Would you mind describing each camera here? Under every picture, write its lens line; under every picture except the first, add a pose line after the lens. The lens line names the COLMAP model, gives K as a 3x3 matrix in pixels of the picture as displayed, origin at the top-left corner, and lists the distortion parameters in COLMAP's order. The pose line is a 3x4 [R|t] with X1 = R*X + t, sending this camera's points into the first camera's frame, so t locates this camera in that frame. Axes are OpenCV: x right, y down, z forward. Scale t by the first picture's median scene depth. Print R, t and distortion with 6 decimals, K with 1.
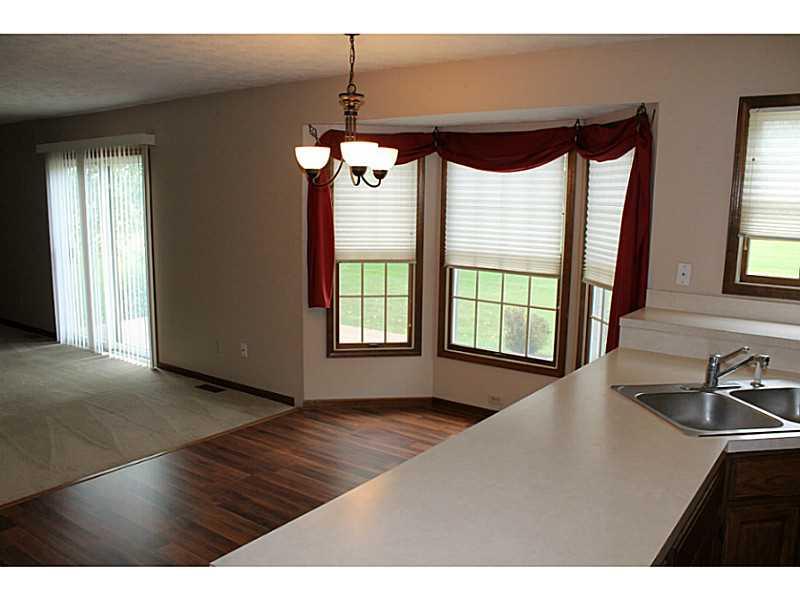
lens RADIAL K [[668.1, 0, 400.0], [0, 668.1, 305.8], [0, 0, 1]] dist [-0.165037, 0.147417]
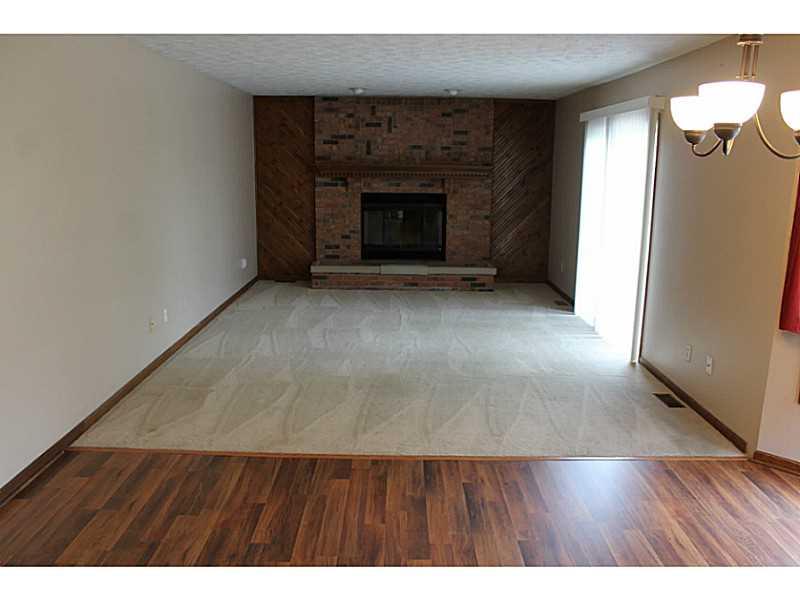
lens RADIAL K [[668.1, 0, 400.0], [0, 668.1, 305.8], [0, 0, 1]] dist [-0.165037, 0.147417]
pose [[0.583853, 0.166522, -0.794598, 0.161269], [-0.133526, 0.985106, 0.108334, -0.039778], [0.800803, 0.042848, 0.597393, 0.243265]]
